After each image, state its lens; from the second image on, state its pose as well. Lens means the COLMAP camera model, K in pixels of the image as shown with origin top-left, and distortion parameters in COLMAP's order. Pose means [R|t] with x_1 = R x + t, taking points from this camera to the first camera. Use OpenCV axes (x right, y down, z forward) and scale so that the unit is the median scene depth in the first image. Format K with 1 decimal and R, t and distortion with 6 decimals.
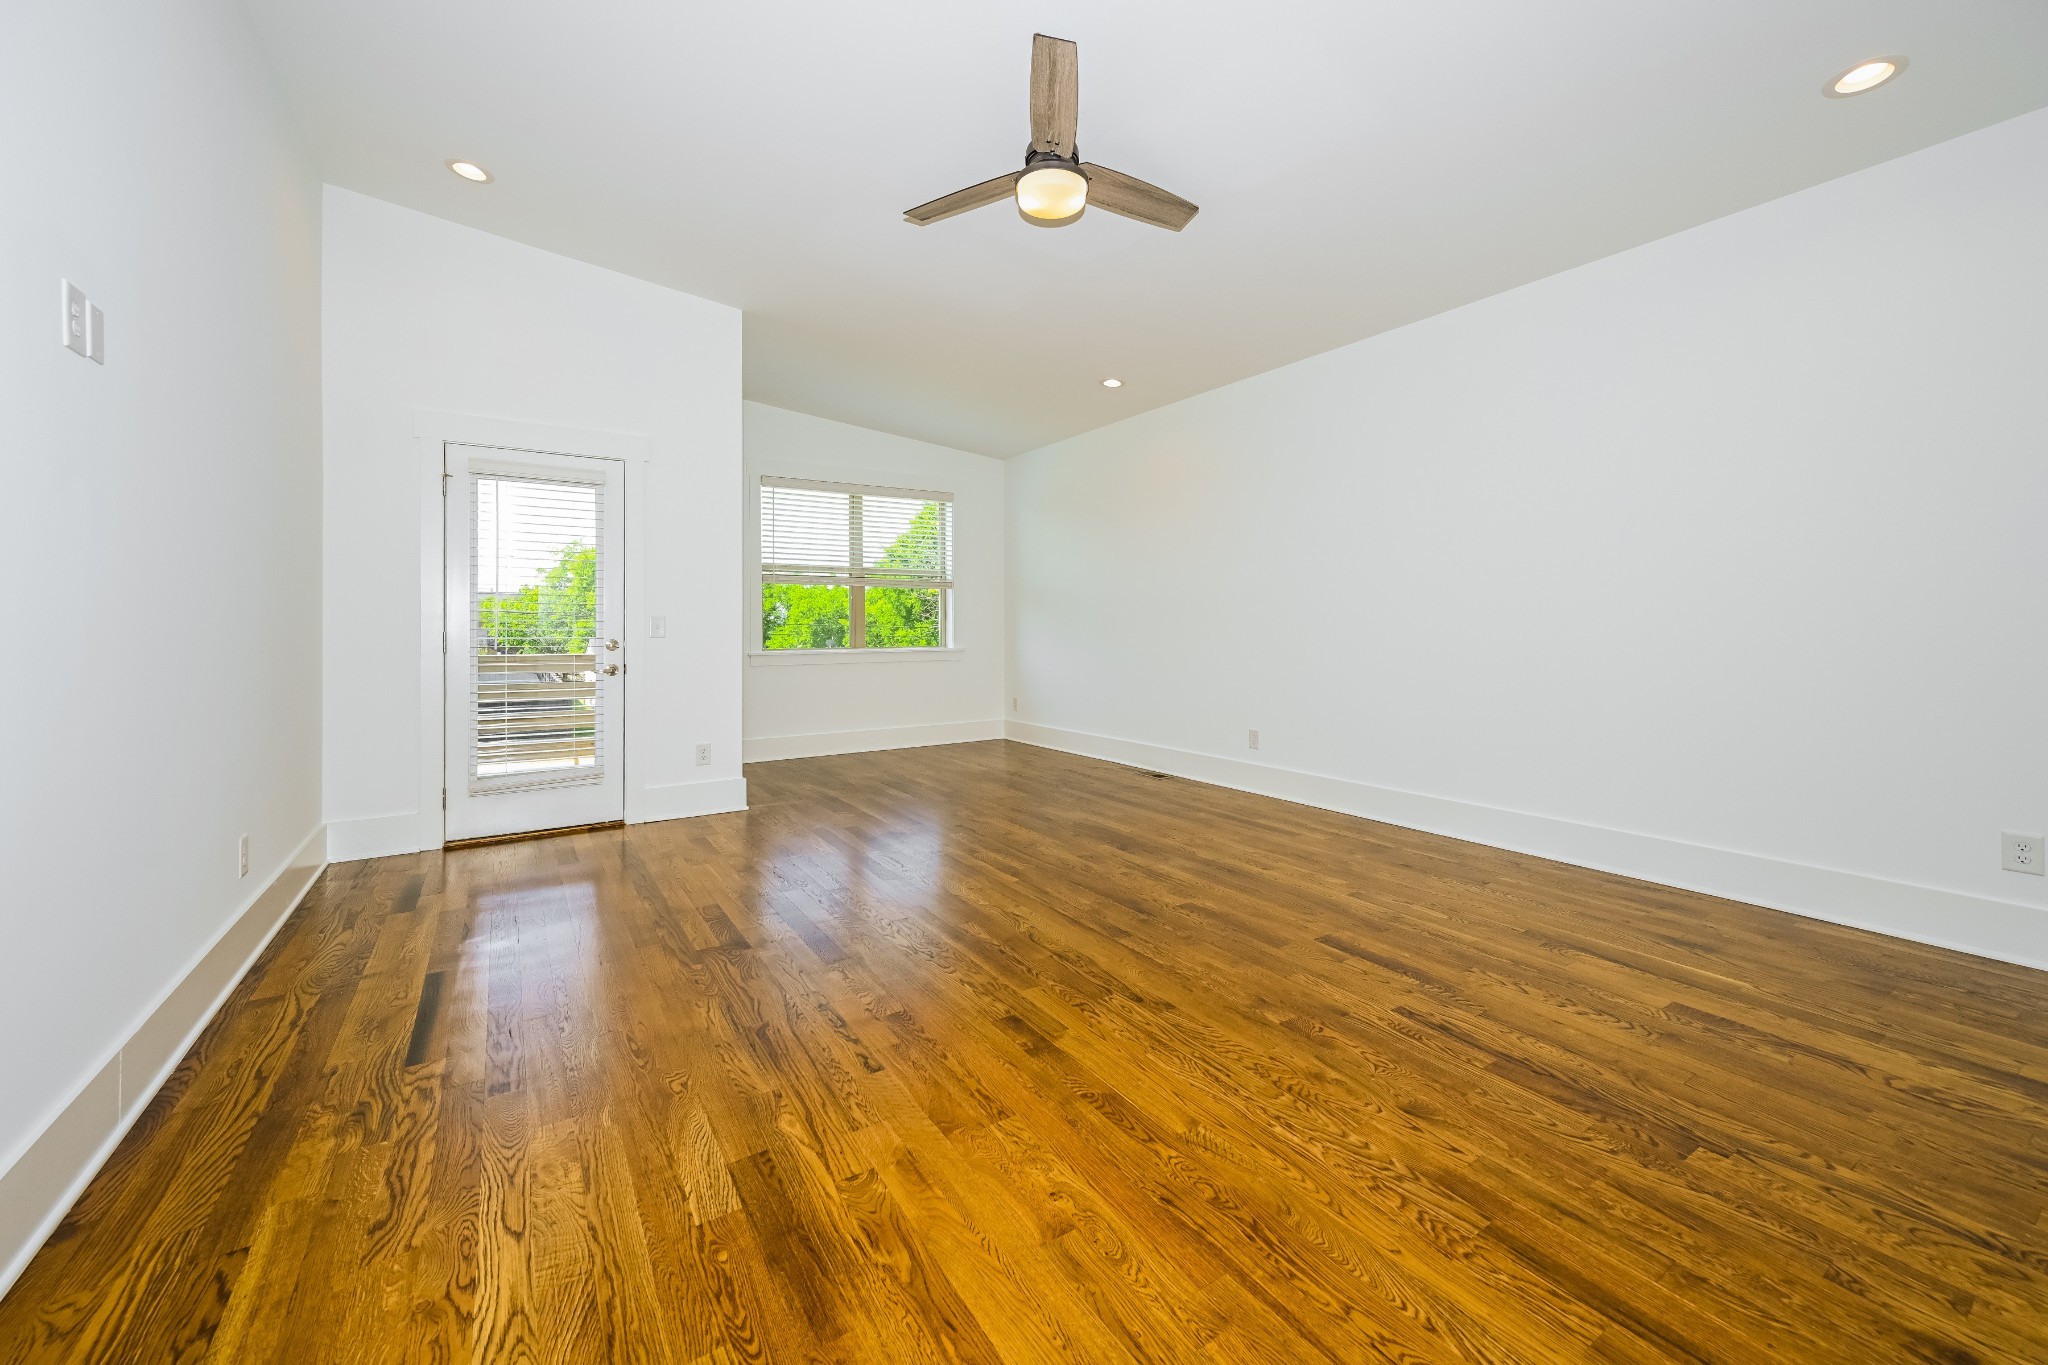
lens RADIAL K [[793.9, 0, 1032.9], [0, 793.9, 629.5], [0, 0, 1]] dist [0.017293, 0.000093]
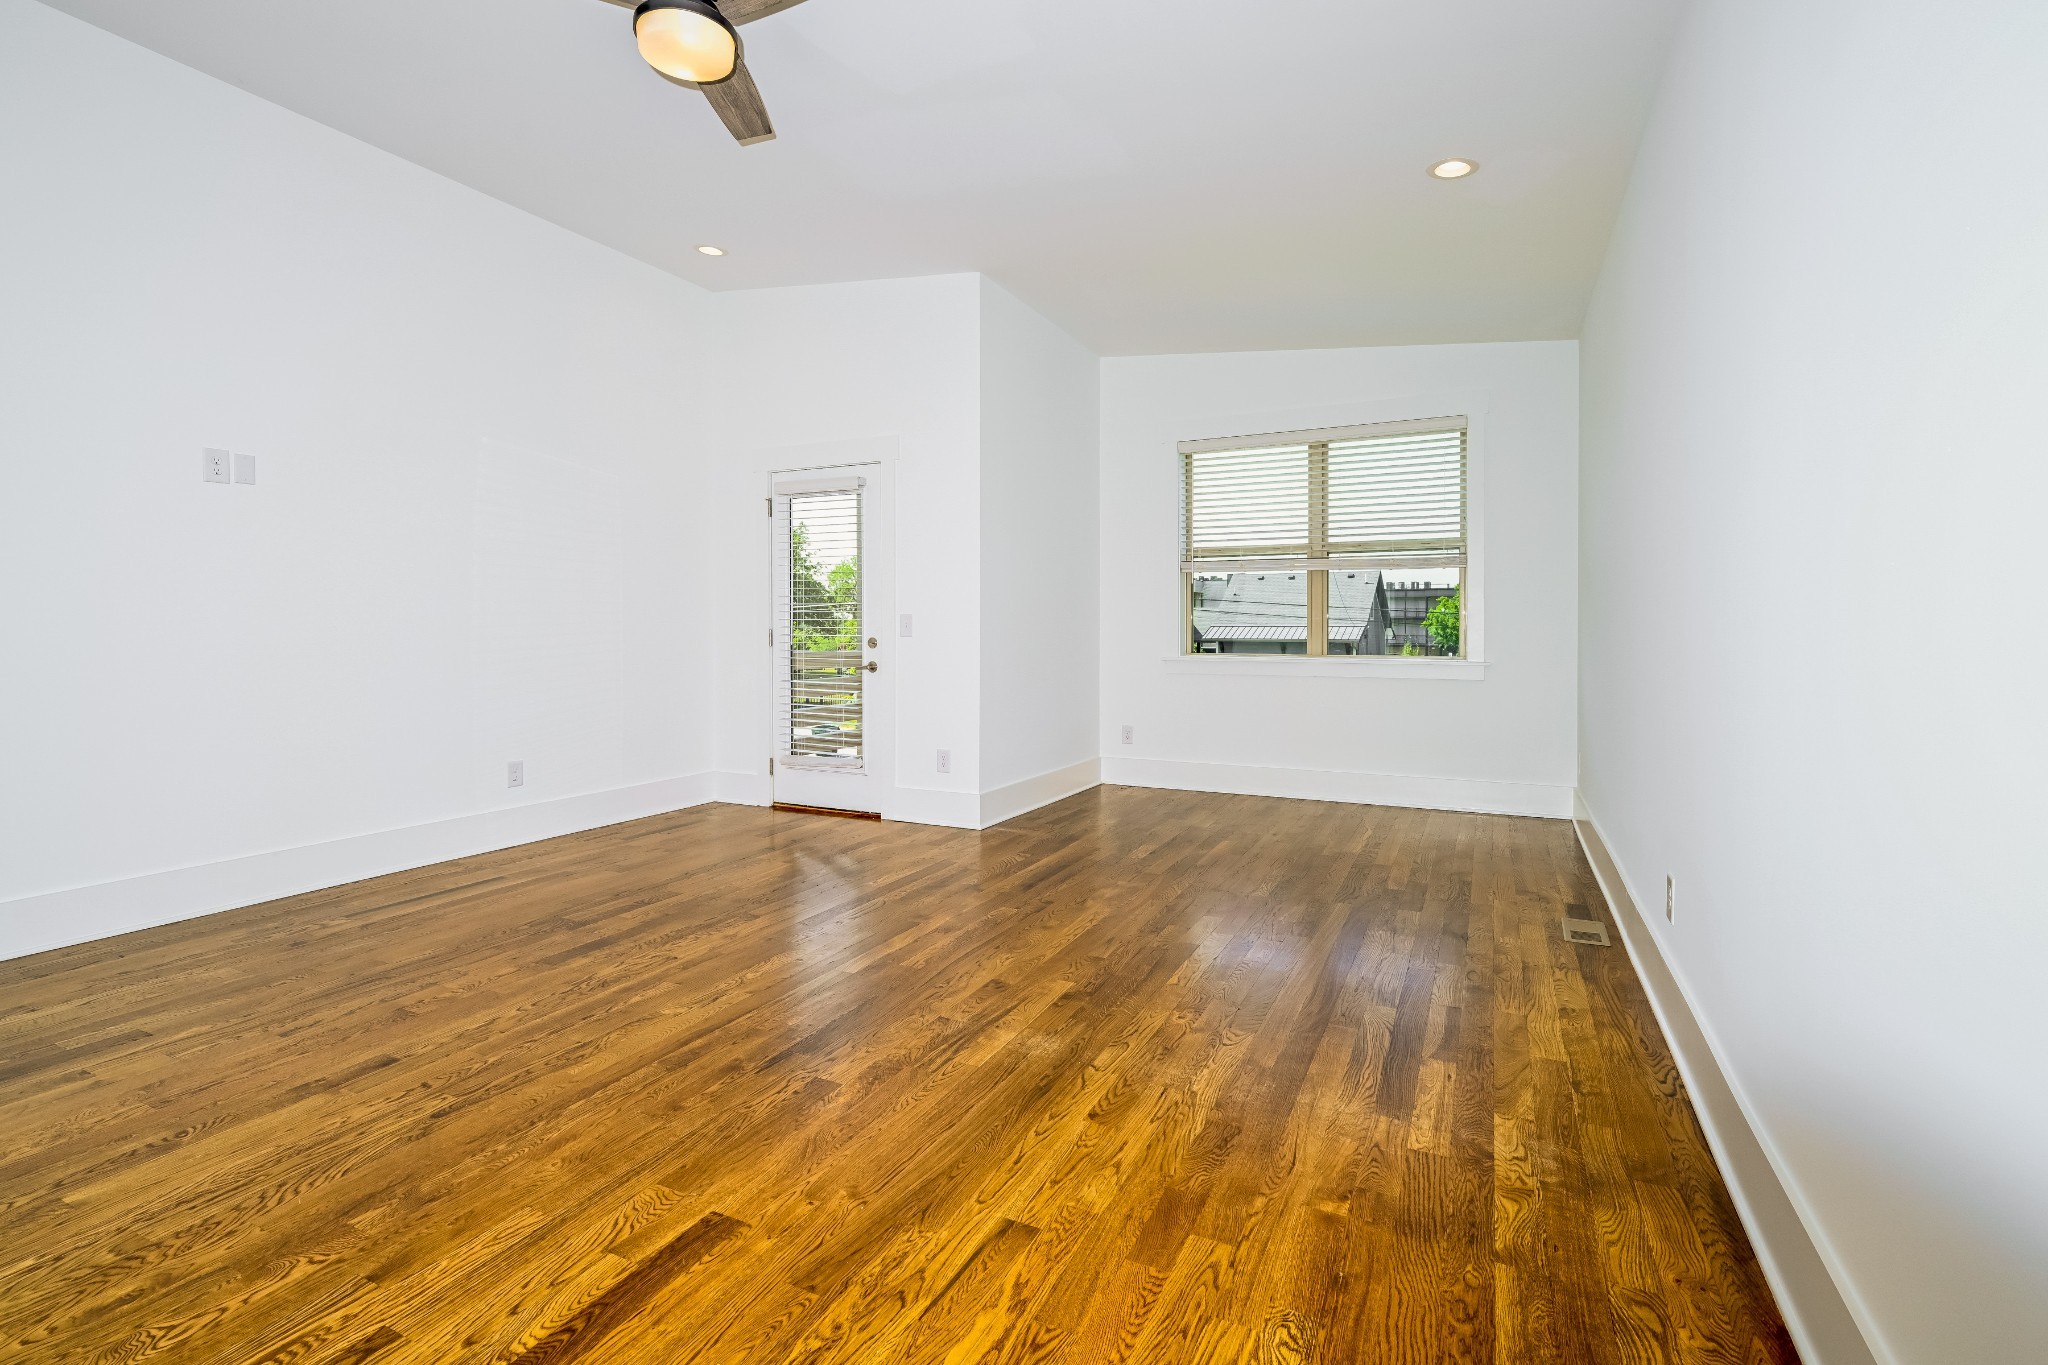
lens RADIAL K [[953.5, 0, 1025.1], [0, 953.5, 647.0], [0, 0, 1]] dist [0.005549, -0.000134]
pose [[0.503088, 0.022257, -0.863949, 1.070543], [-0.005298, 0.999729, 0.022670, -0.008049], [0.864219, -0.006828, 0.503069, 0.915522]]
